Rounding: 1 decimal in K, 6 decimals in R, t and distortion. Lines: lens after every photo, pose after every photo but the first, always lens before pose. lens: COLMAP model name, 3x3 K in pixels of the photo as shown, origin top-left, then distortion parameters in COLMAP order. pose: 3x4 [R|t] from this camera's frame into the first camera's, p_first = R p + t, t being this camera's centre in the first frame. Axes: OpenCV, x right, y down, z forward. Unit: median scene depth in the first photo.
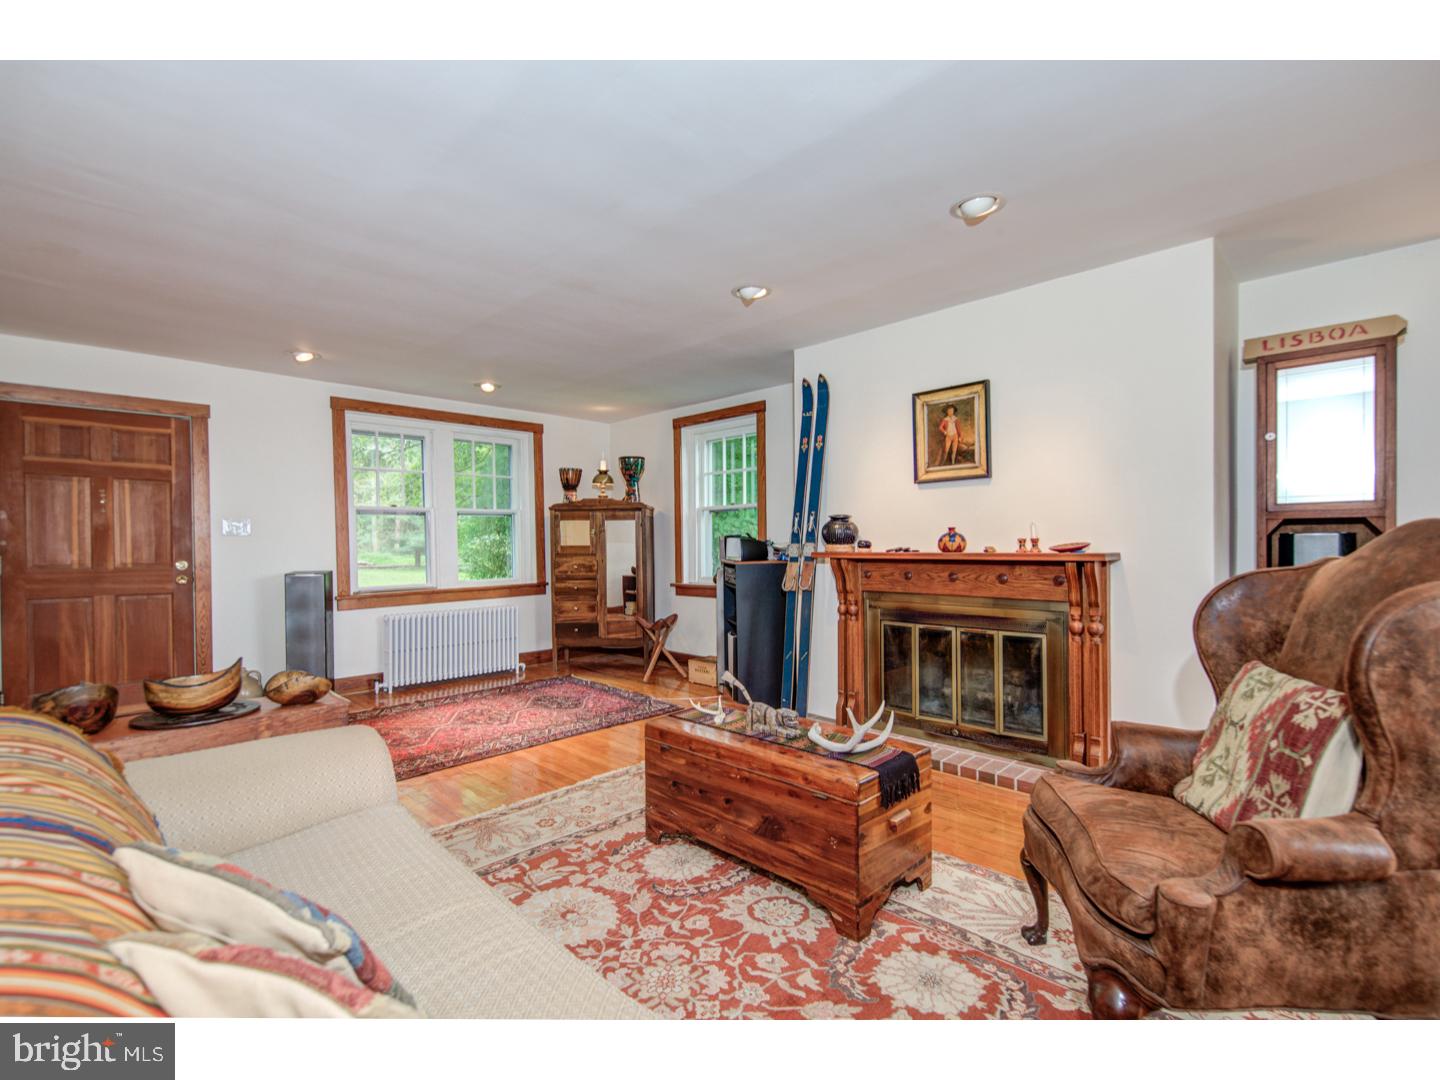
lens RADIAL K [[646.9, 0, 720.0], [0, 646.9, 540.0], [0, 0, 1]] dist [0.009979, -0.001351]
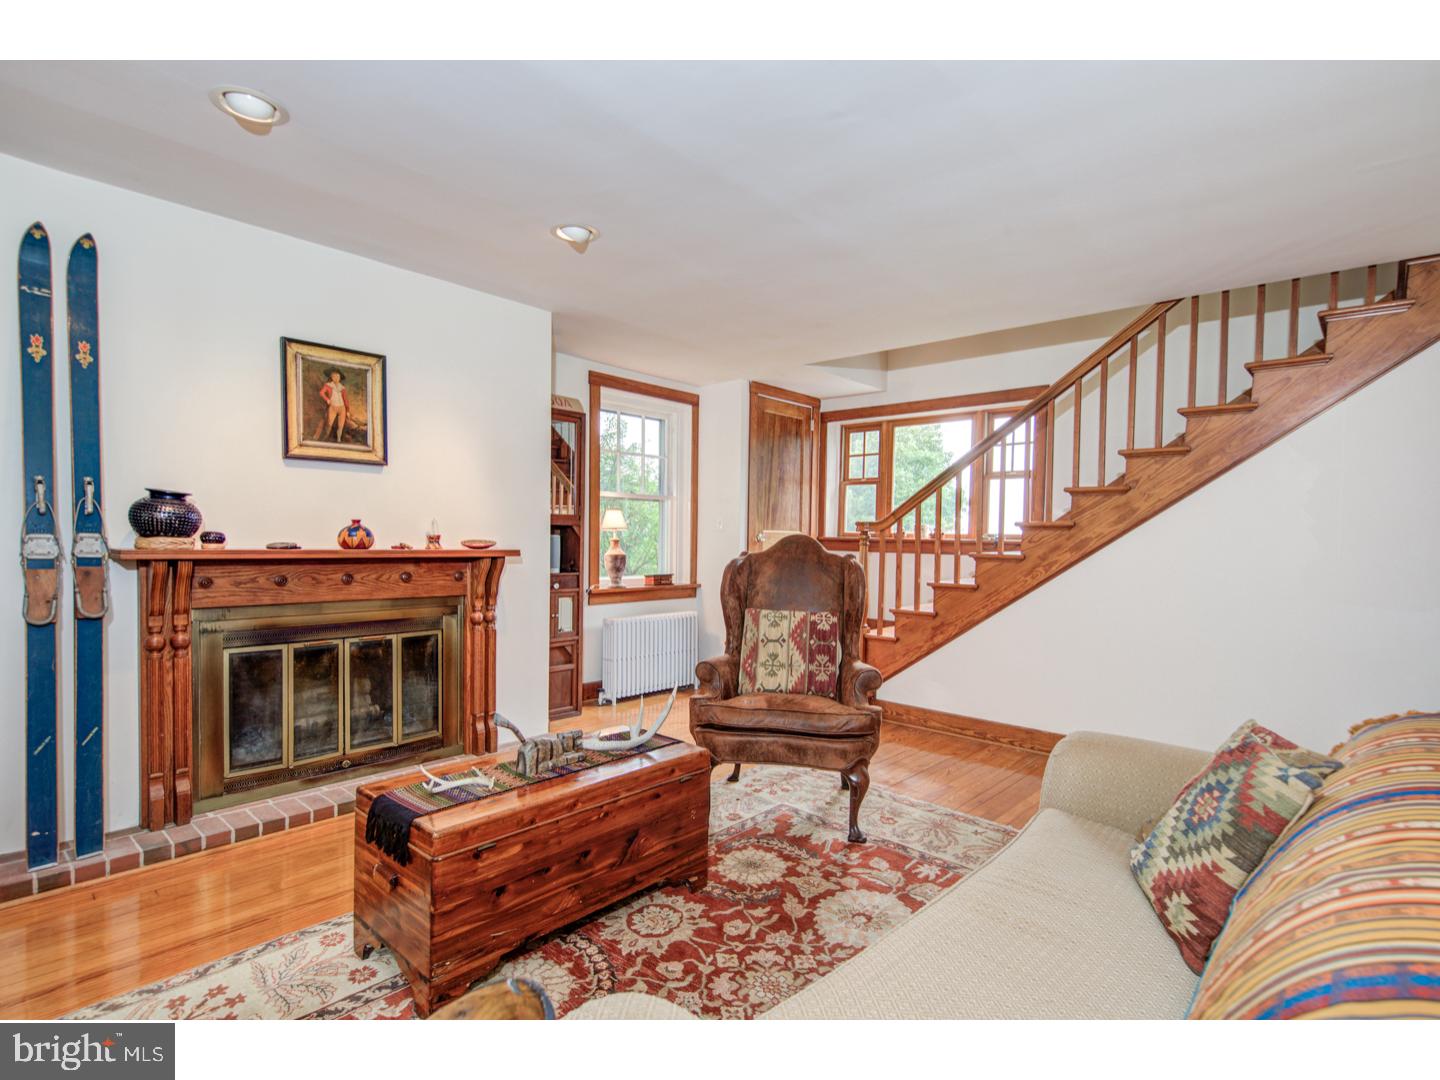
lens RADIAL K [[704.6, 0, 716.3], [0, 704.6, 555.5], [0, 0, 1]] dist [-0.002674, 0.000159]
pose [[-0.018353, -0.013406, 0.999742, -0.556438], [-0.019547, 0.999724, 0.013047, 0.006062], [-0.999640, -0.019302, -0.018609, 0.544357]]
